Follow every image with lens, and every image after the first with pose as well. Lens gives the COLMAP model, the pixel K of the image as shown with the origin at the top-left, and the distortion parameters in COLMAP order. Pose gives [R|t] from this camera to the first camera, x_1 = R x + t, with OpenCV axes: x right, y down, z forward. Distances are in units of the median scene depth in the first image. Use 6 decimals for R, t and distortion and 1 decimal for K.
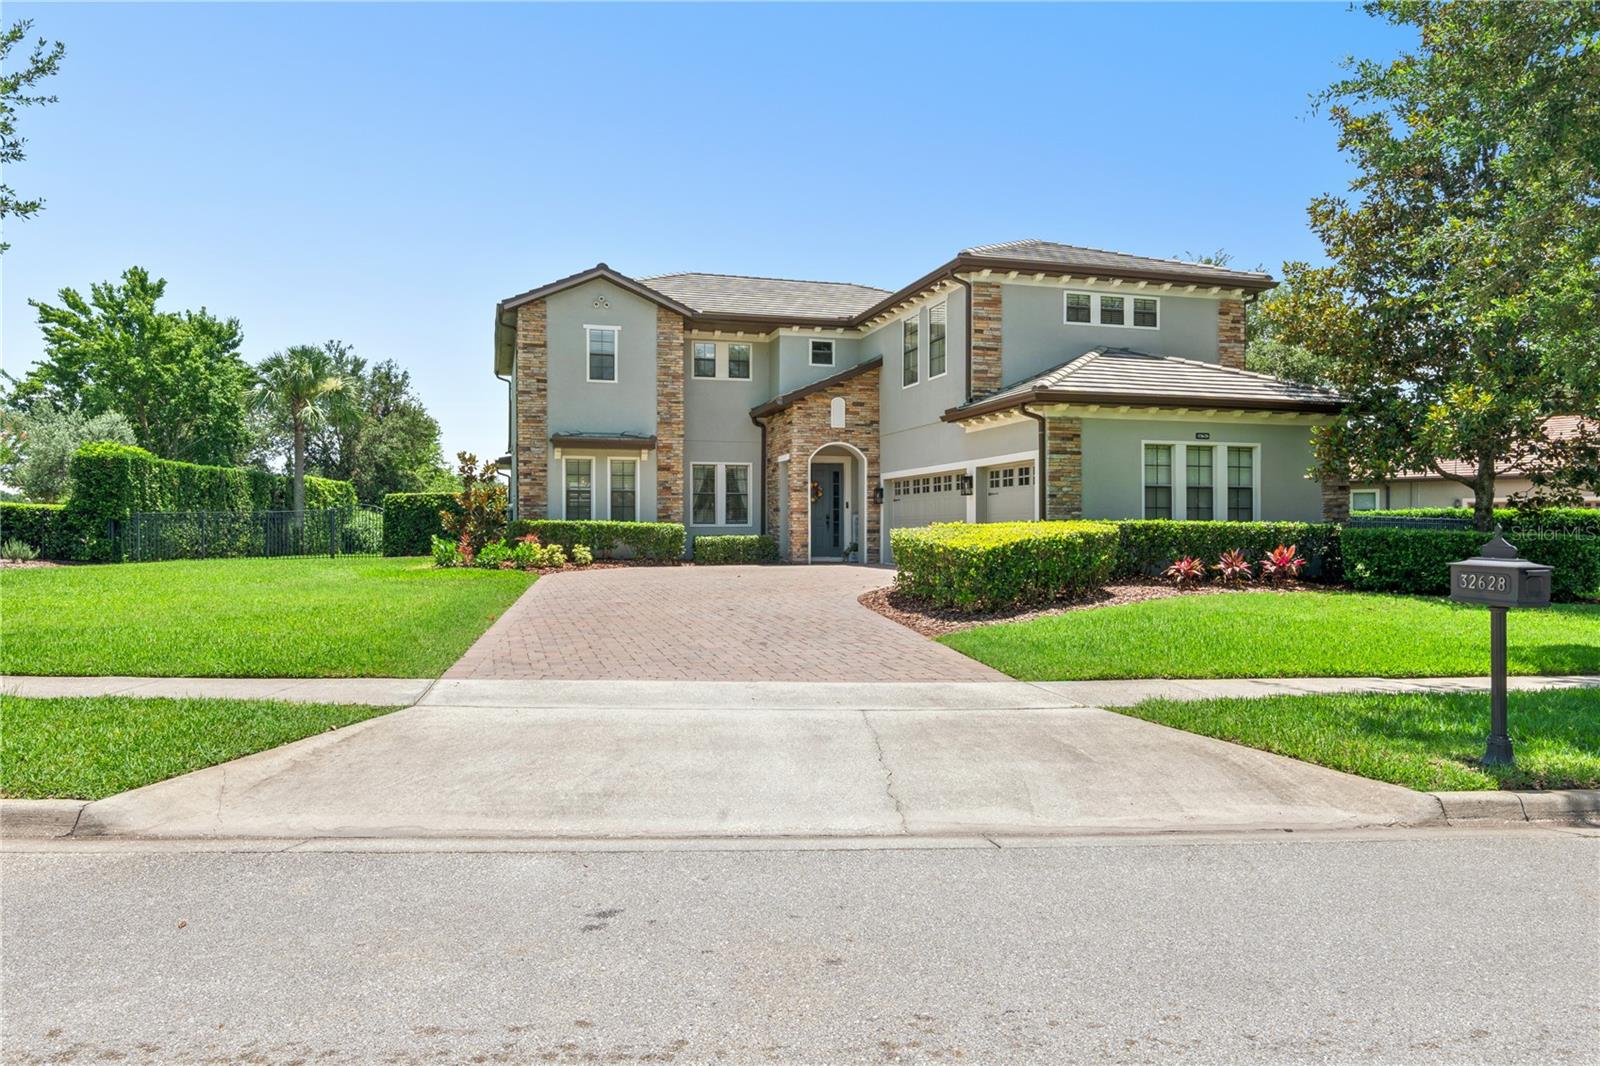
lens RADIAL K [[1008.3, 0, 803.8], [0, 1008.3, 503.6], [0, 0, 1]] dist [0.005372, 0.000185]
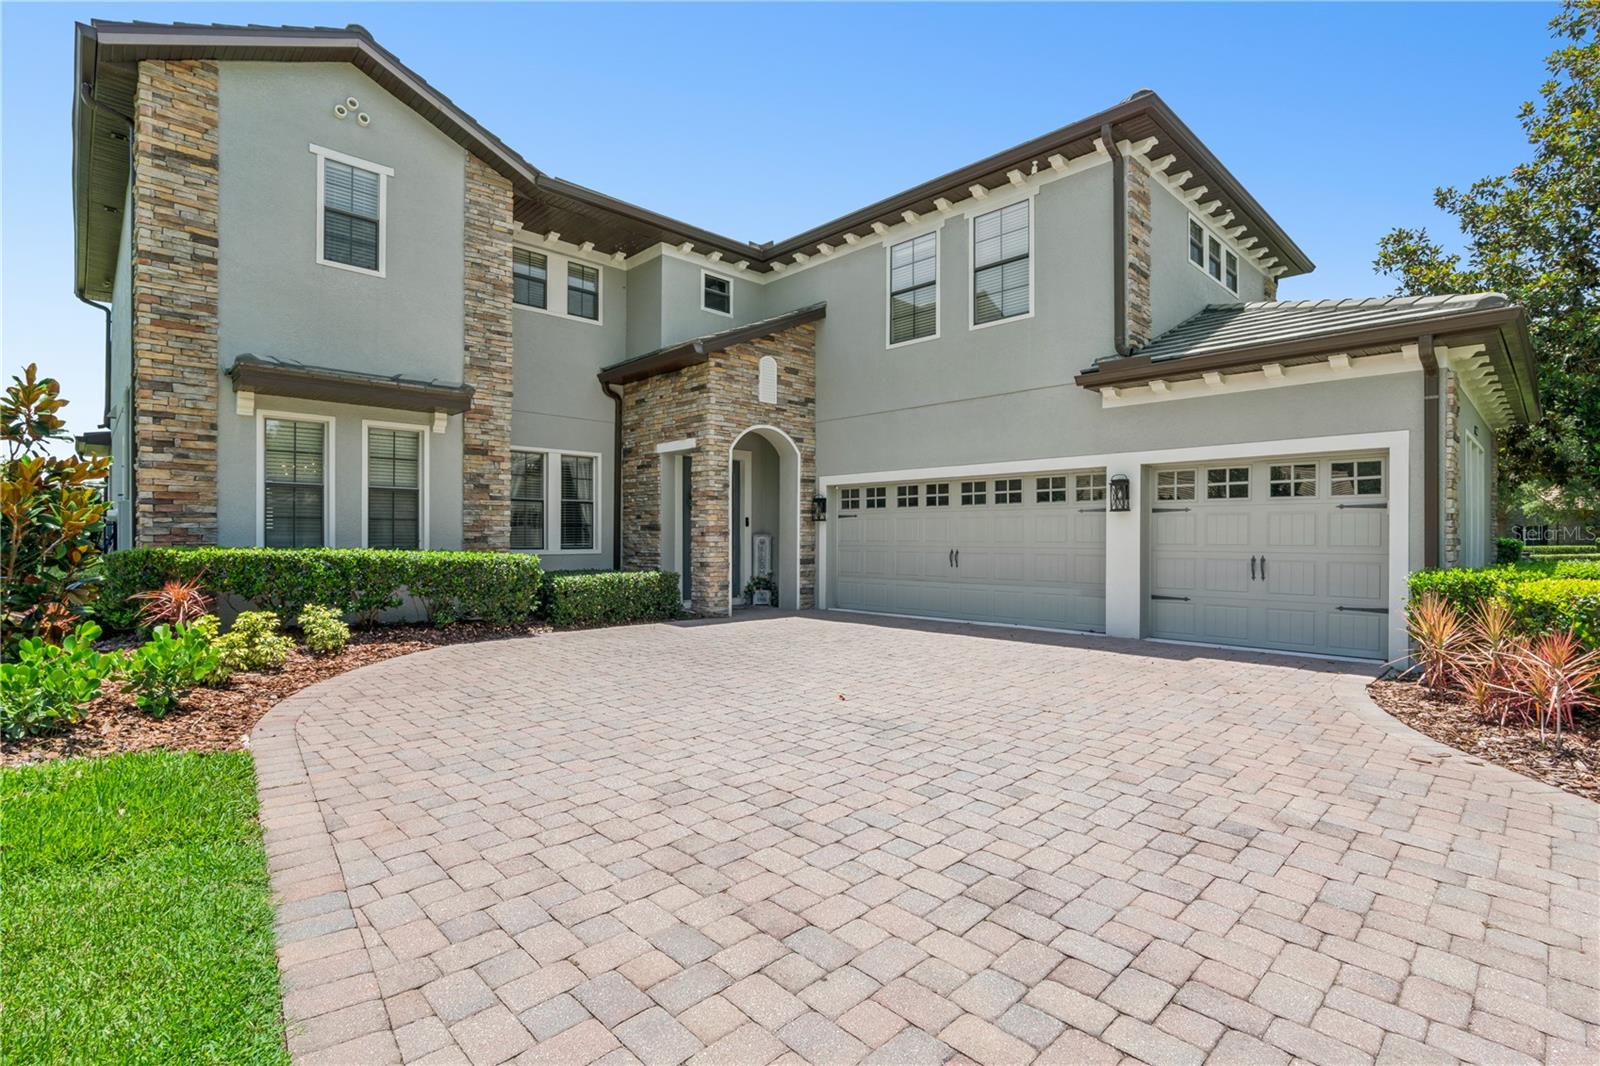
lens RADIAL K [[742.3, 0, 800.0], [0, 742.3, 533.0], [0, 0, 1]] dist [-0.023637, 0.006842]
pose [[0.889082, 0.007103, 0.457692, -0.166812], [-0.016186, 0.999742, 0.015927, 0.000539], [-0.457461, -0.021568, 0.888968, 0.567406]]
